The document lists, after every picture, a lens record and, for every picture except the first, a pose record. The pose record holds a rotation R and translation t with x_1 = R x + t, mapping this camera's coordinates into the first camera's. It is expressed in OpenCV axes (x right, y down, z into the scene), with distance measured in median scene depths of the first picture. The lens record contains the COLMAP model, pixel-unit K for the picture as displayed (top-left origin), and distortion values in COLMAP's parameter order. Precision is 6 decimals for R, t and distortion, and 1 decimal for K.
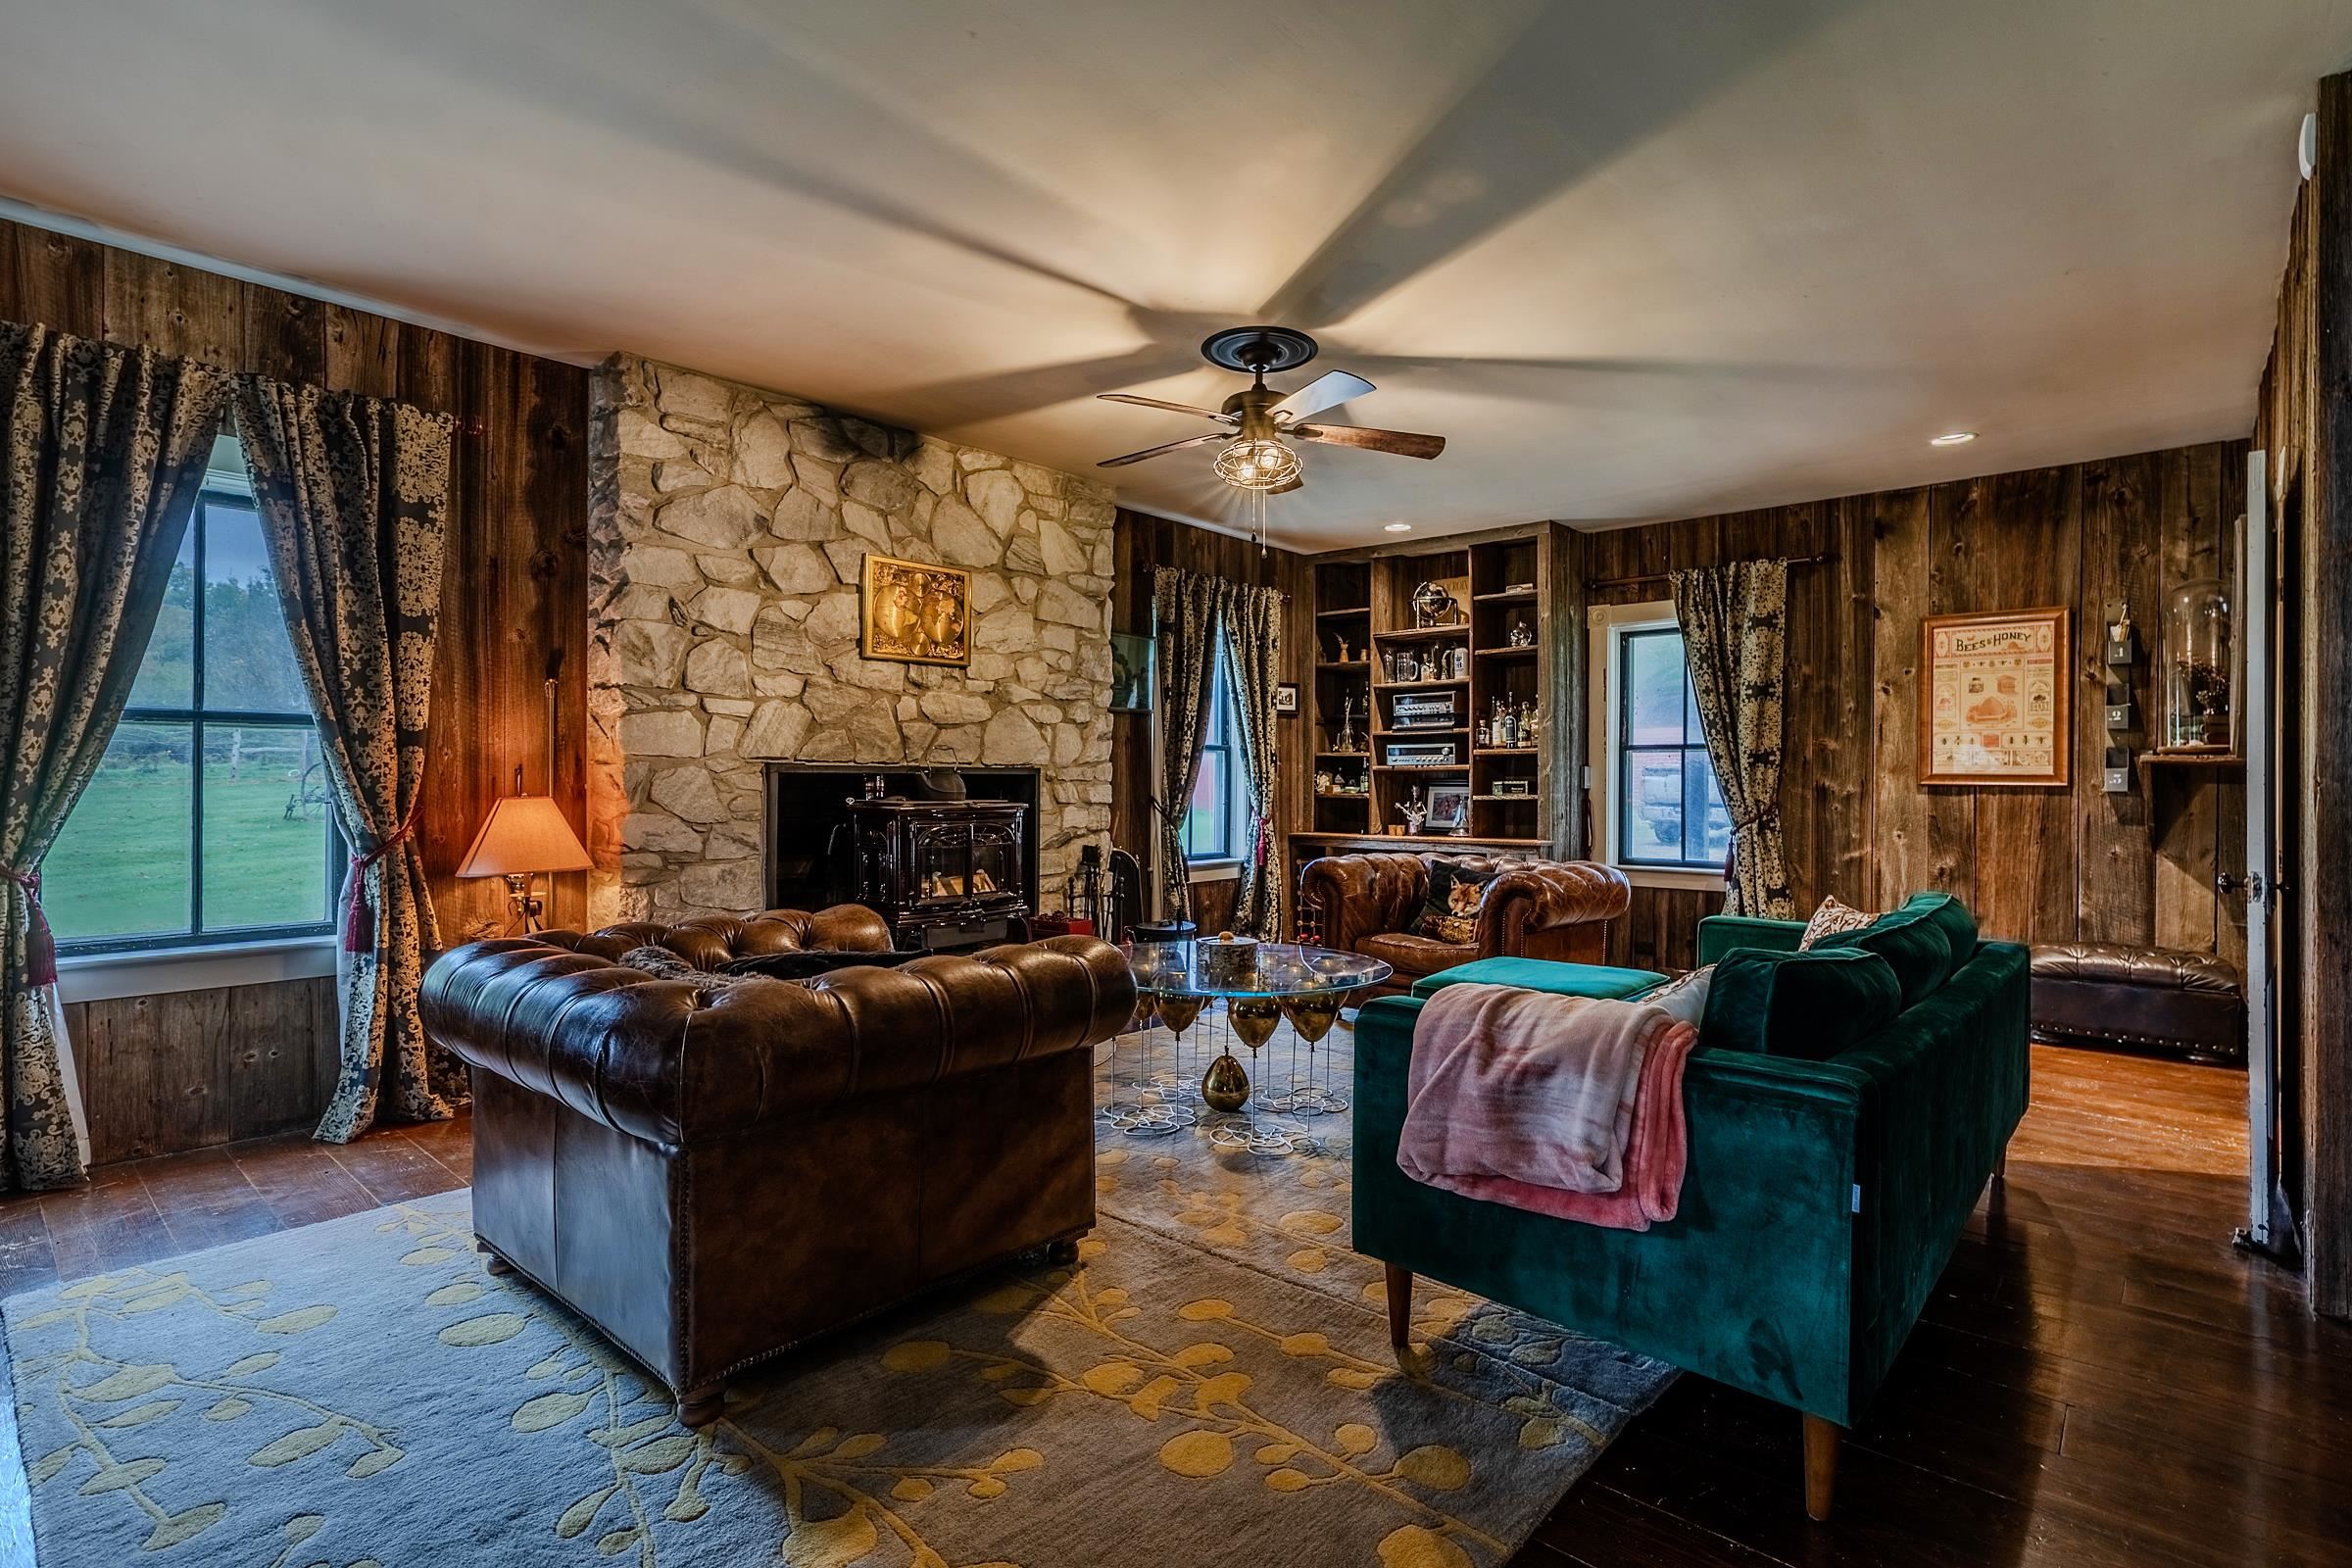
lens RADIAL K [[1084.2, 0, 1176.0], [0, 1084.2, 784.0], [0, 0, 1]] dist [-0.000938, -0.000302]
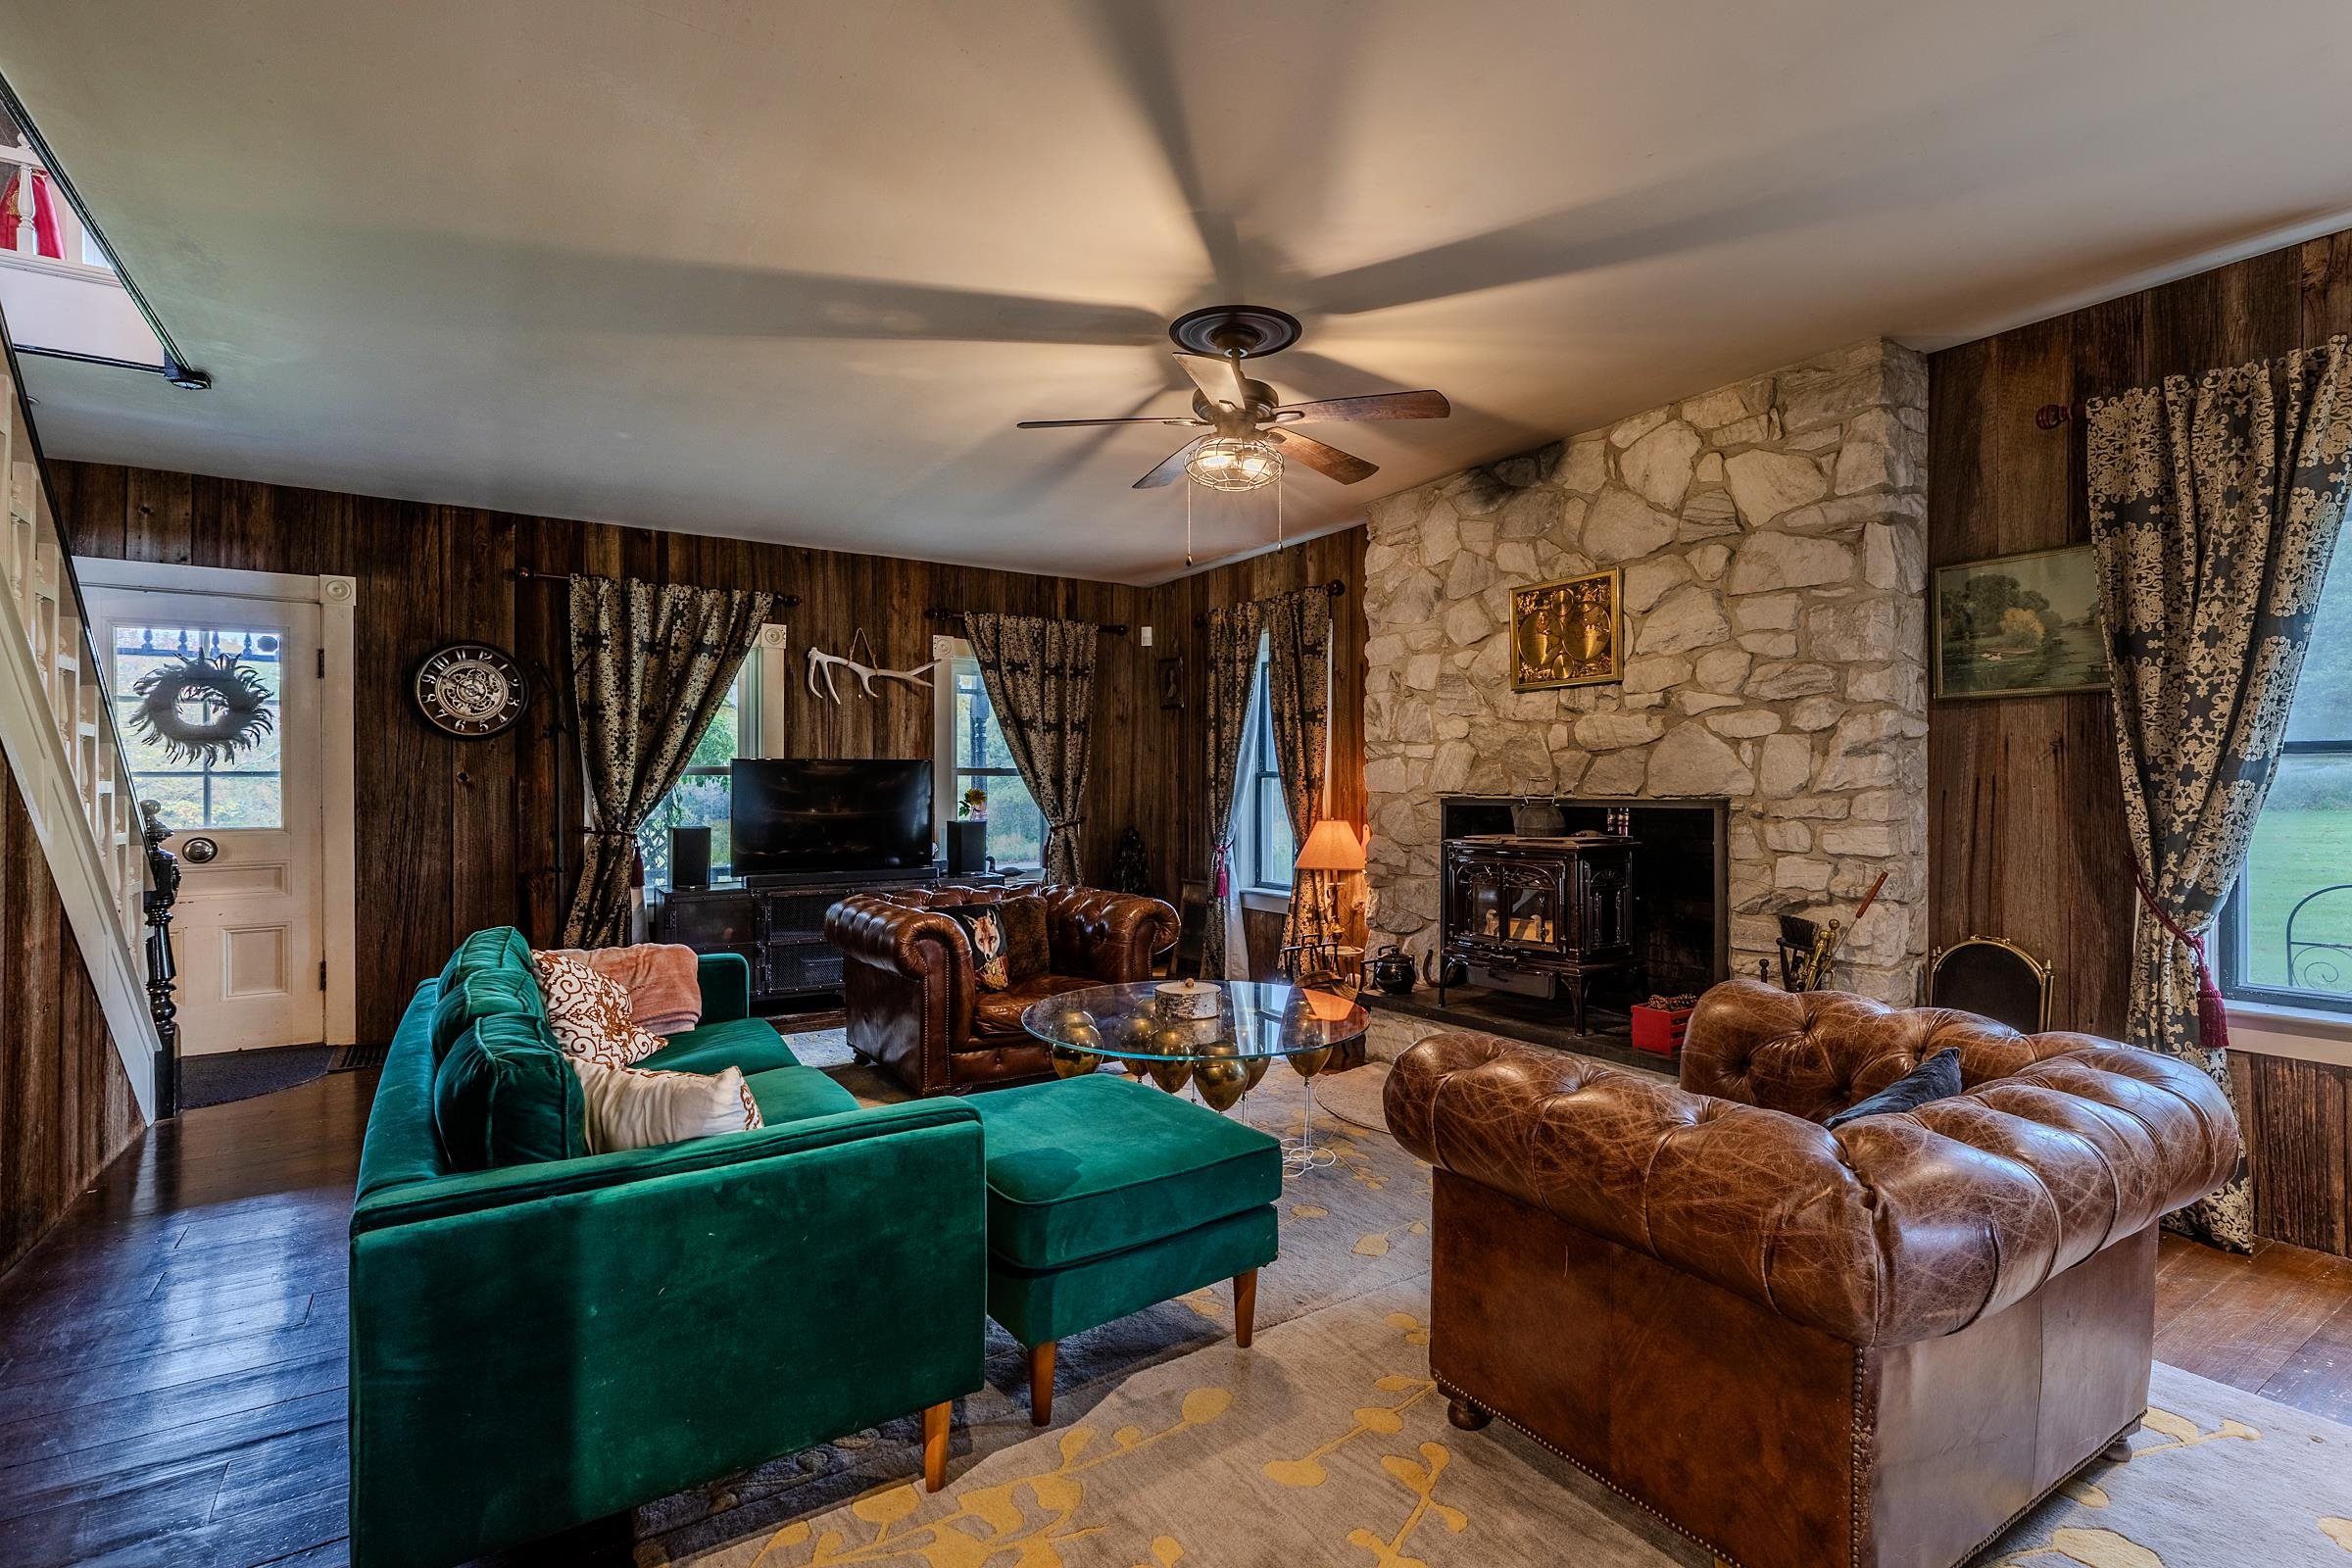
lens RADIAL K [[1084.2, 0, 1176.0], [0, 1084.2, 784.0], [0, 0, 1]] dist [-0.000938, -0.000302]
pose [[-0.244465, -0.009334, -0.969613, 0.721489], [-0.004691, 0.999953, -0.008444, -0.018991], [0.969647, 0.002484, -0.244497, 0.882799]]
